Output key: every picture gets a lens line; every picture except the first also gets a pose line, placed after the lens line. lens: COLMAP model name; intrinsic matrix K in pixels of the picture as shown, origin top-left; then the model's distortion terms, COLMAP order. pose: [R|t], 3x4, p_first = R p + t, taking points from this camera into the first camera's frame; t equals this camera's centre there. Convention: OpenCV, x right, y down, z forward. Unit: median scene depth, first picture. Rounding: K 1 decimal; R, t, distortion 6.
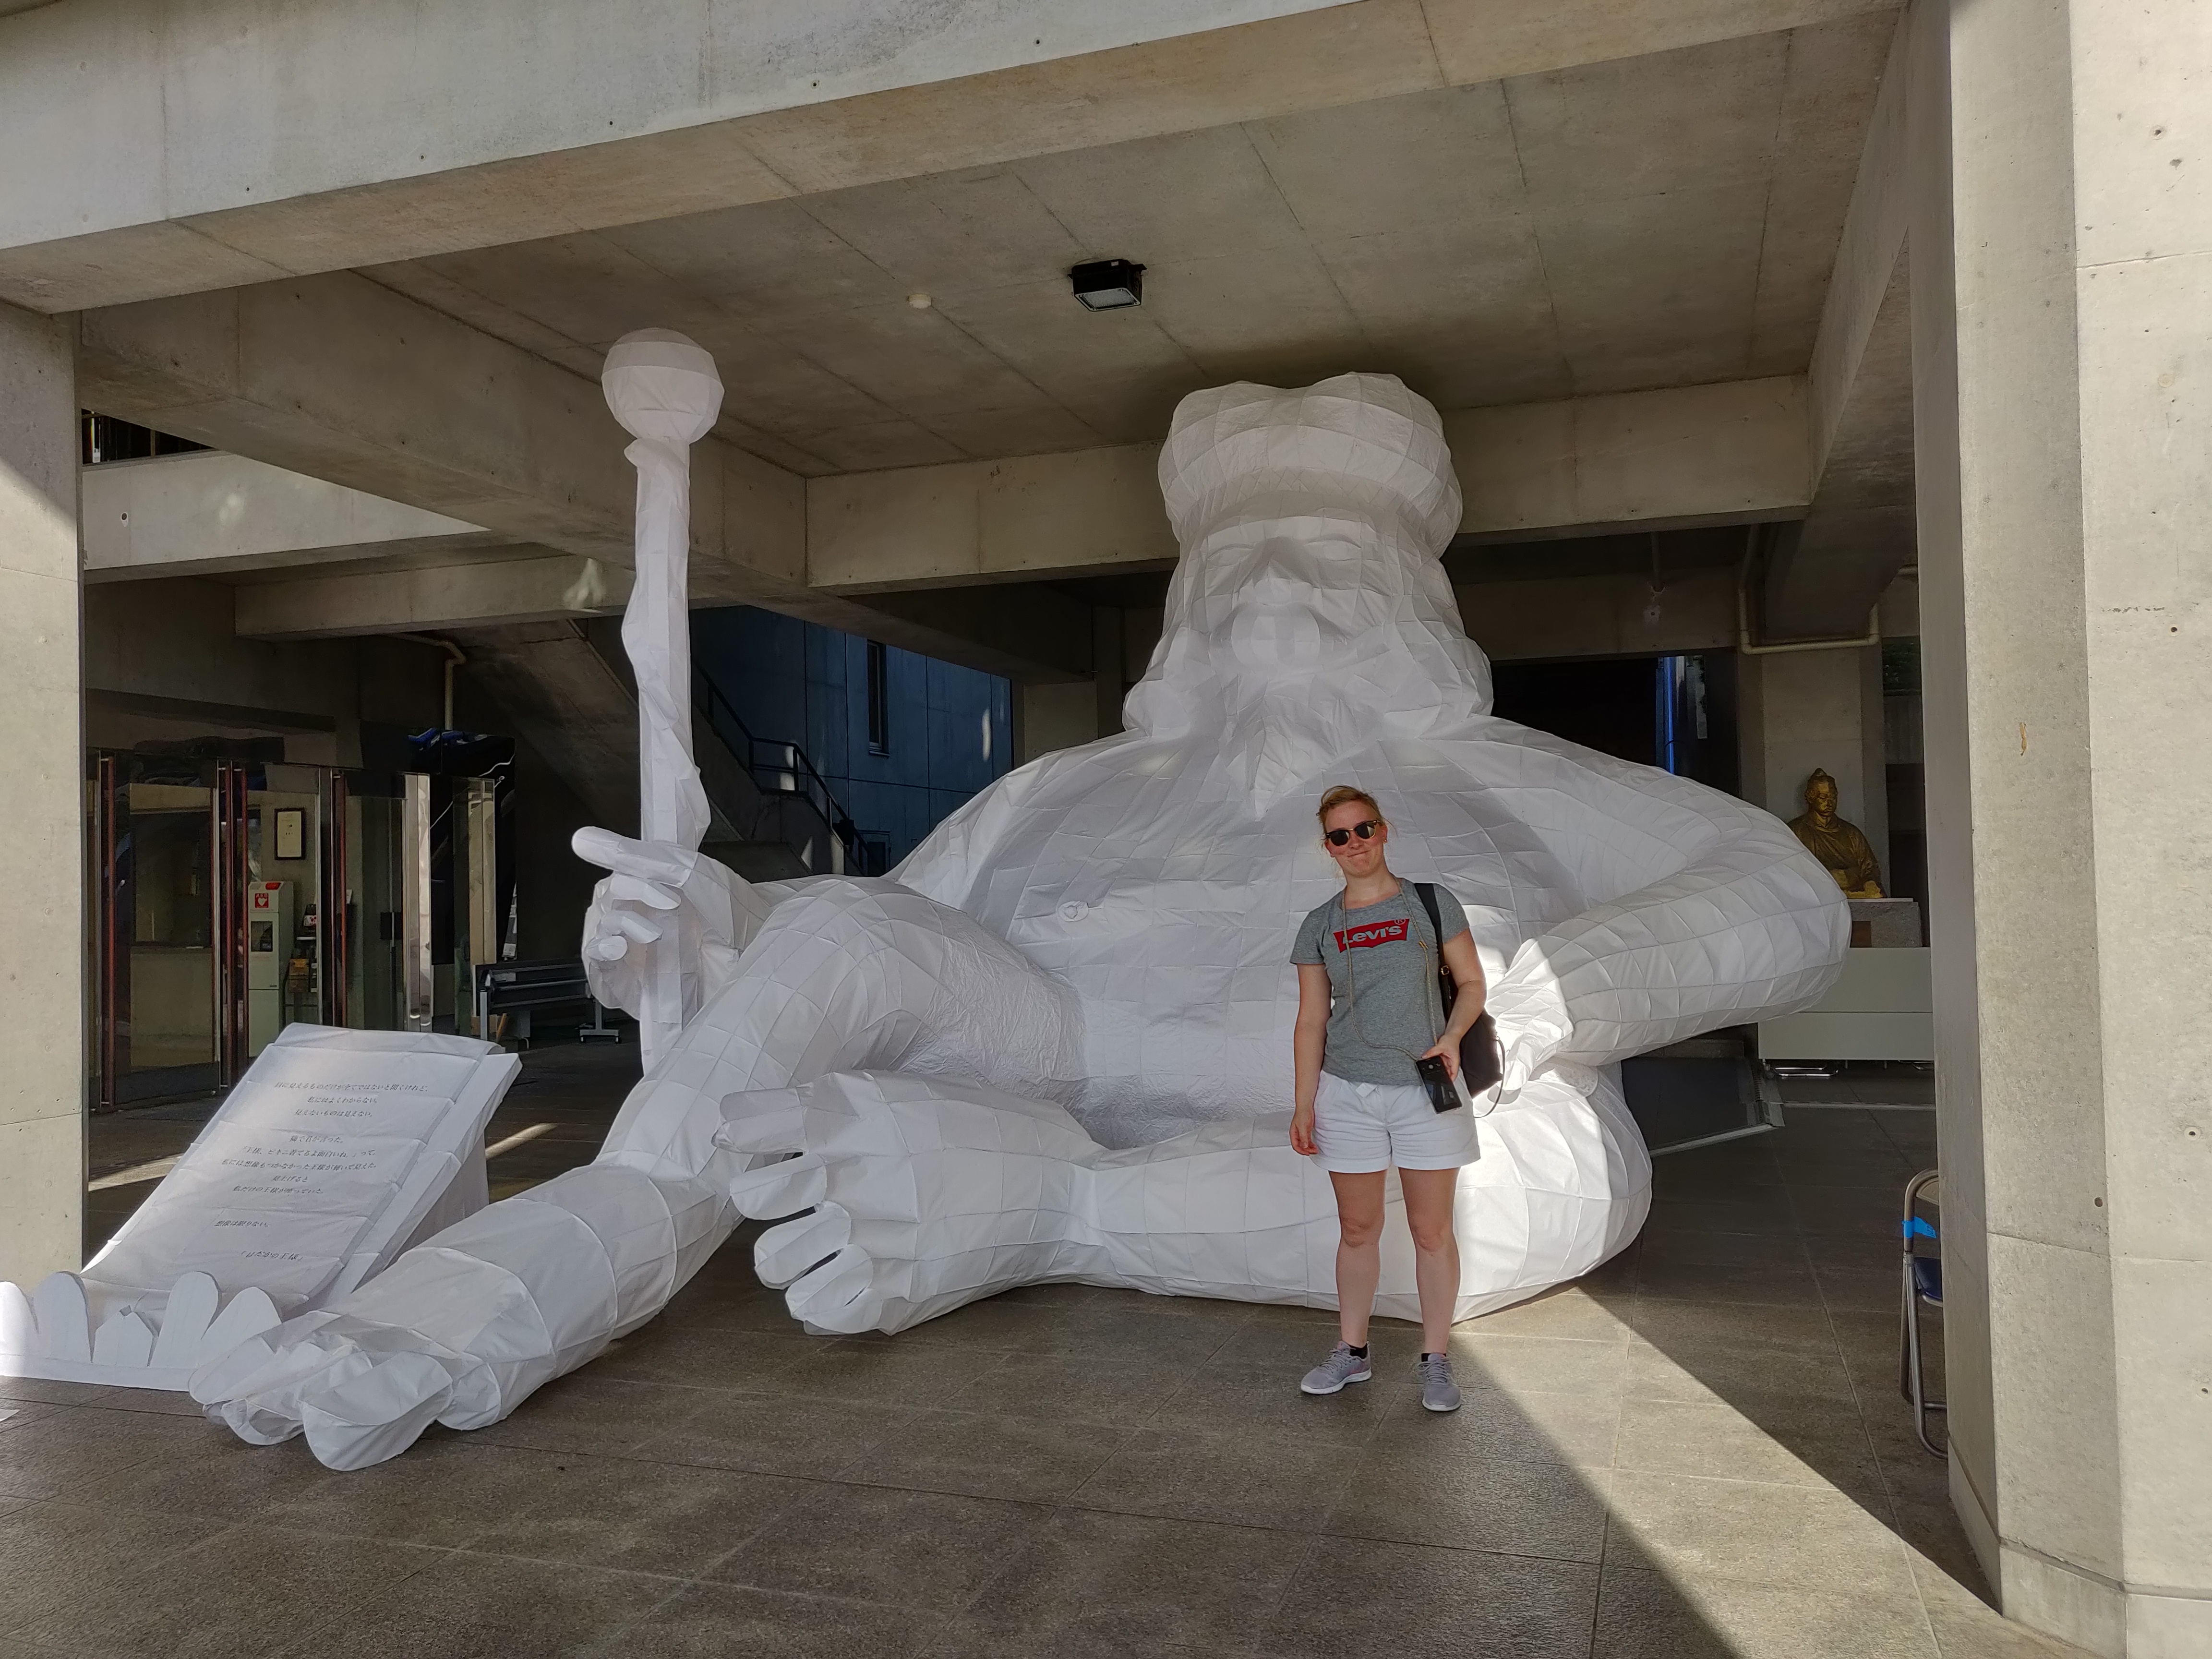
lens RADIAL K [[1684.3, 0, 1106.0], [0, 1684.3, 829.5], [0, 0, 1]] dist [-0.001887, 0.000273]
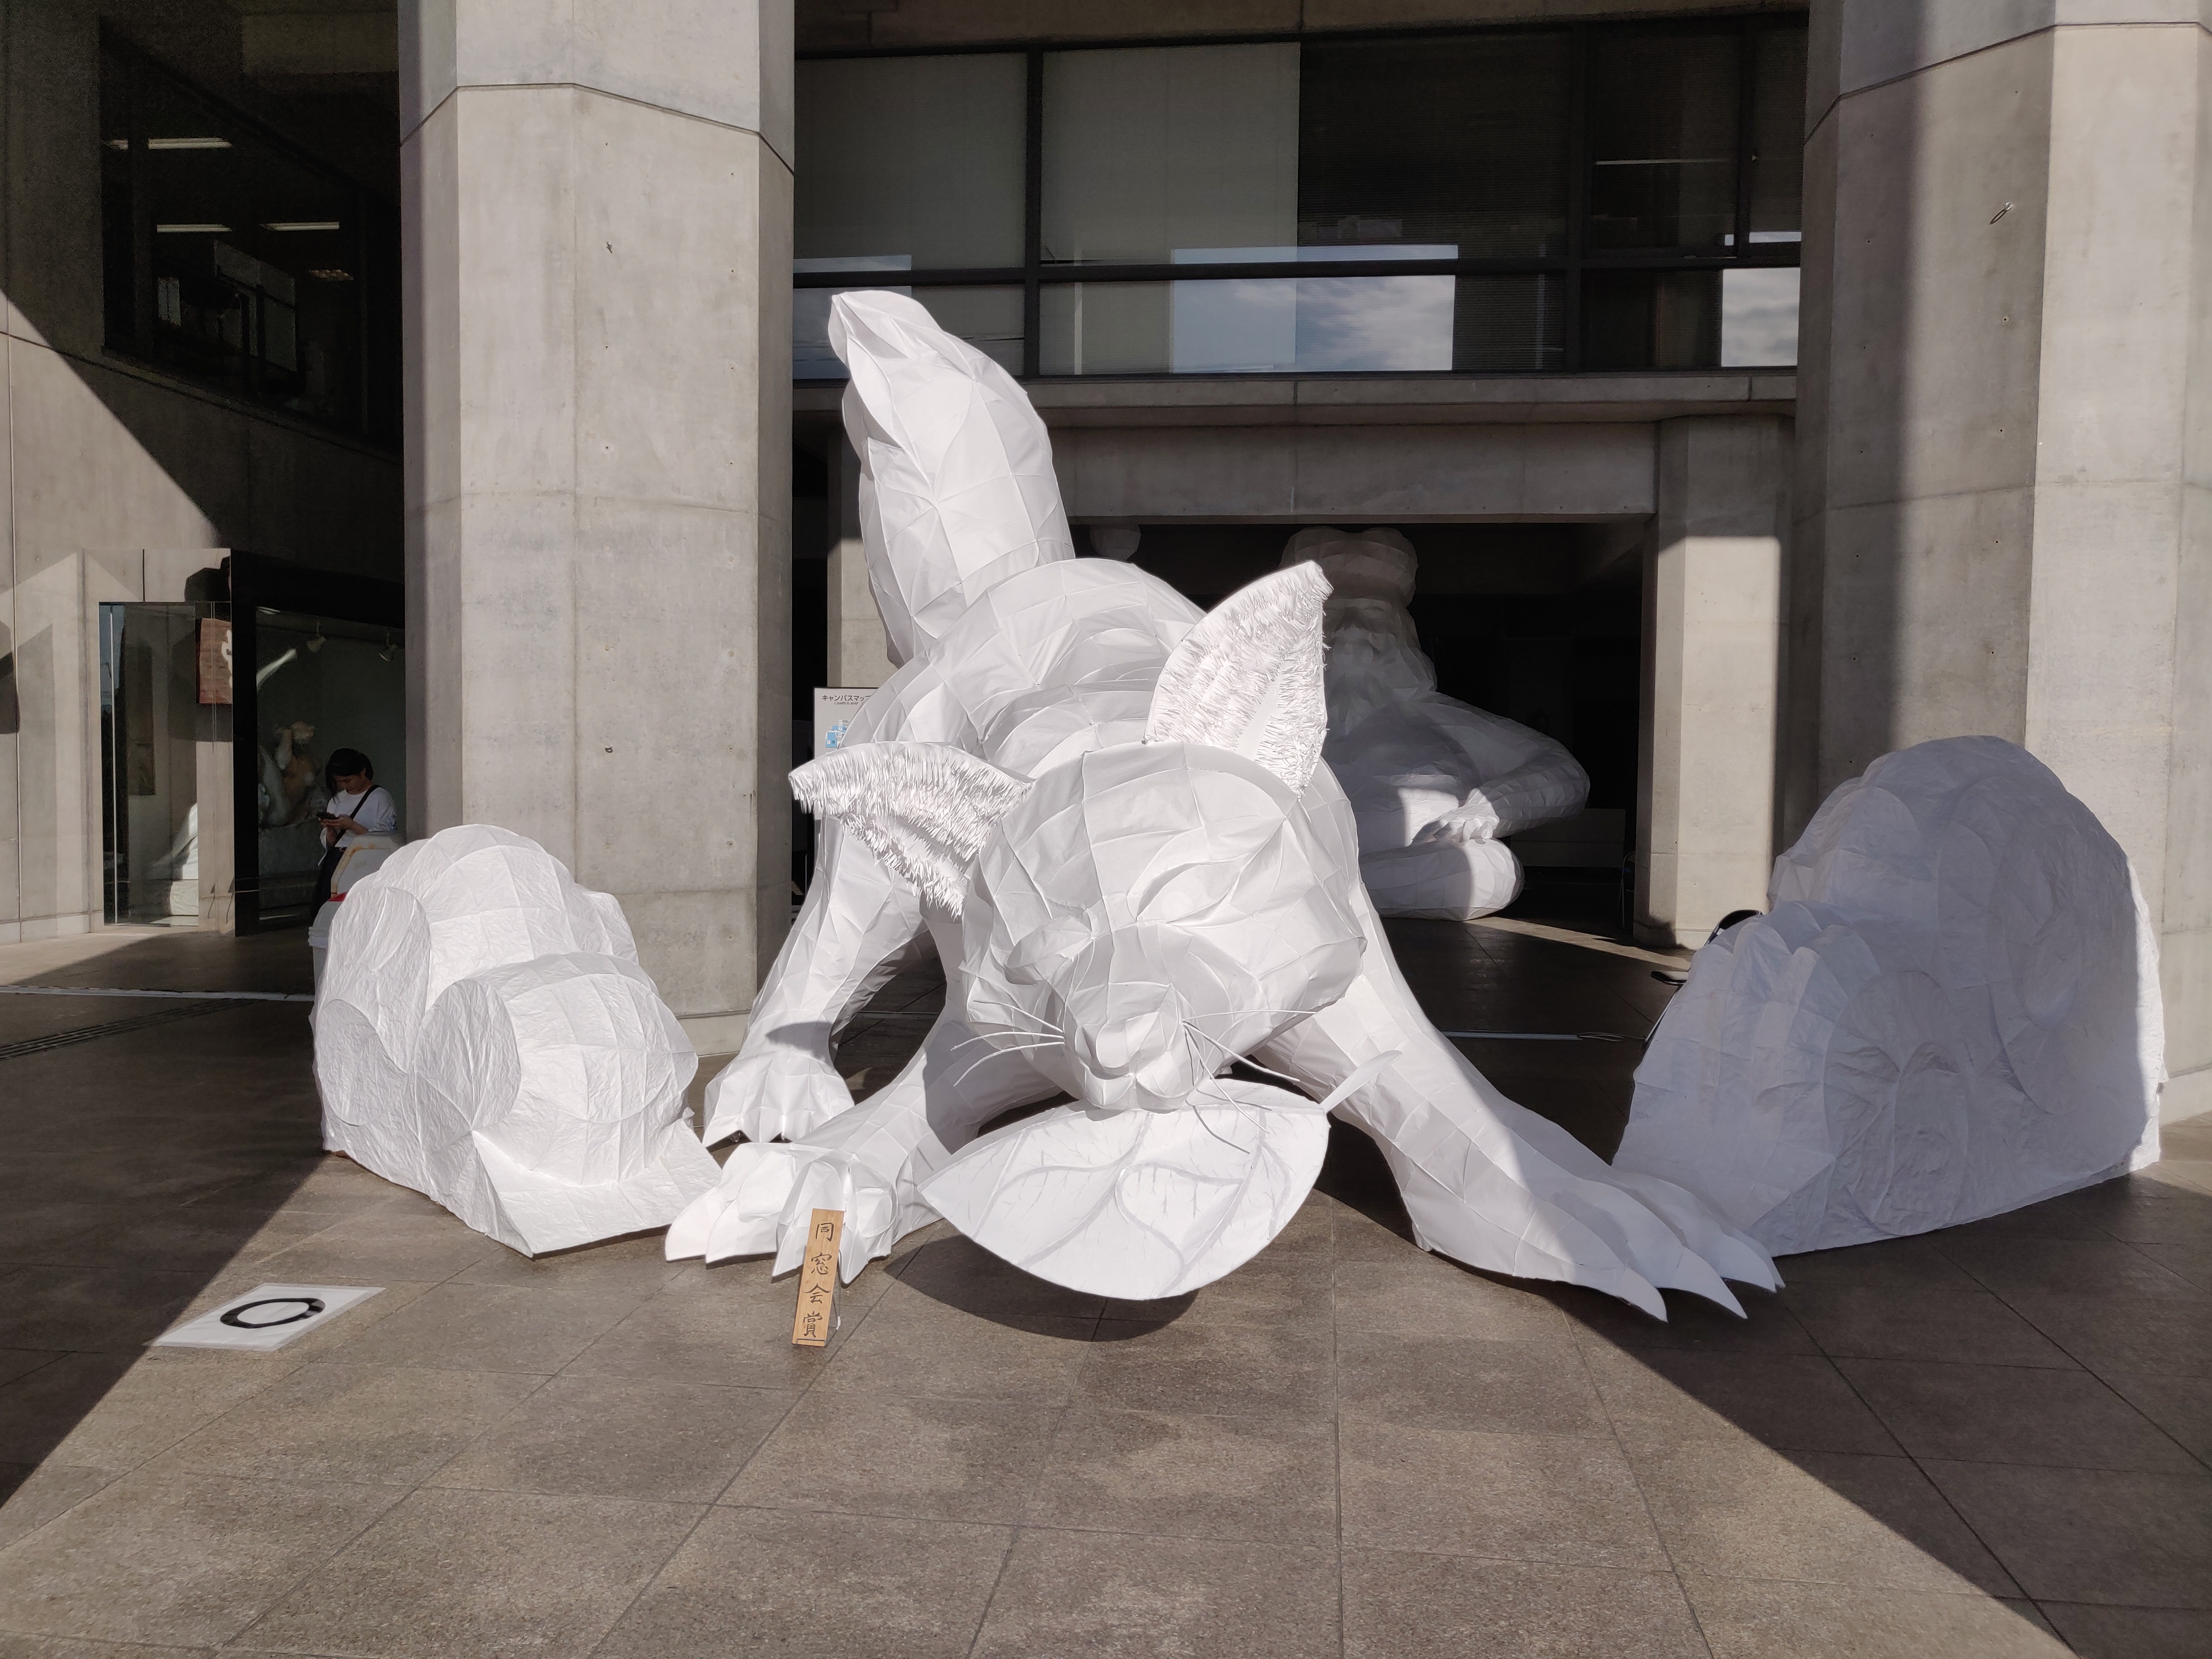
lens RADIAL K [[1684.3, 0, 1106.0], [0, 1684.3, 829.5], [0, 0, 1]] dist [-0.001887, 0.000273]
pose [[0.978483, 0.023138, 0.205025, -0.678300], [-0.037210, 0.997188, 0.065045, -0.014482], [-0.202943, -0.071274, 0.976593, -1.145211]]
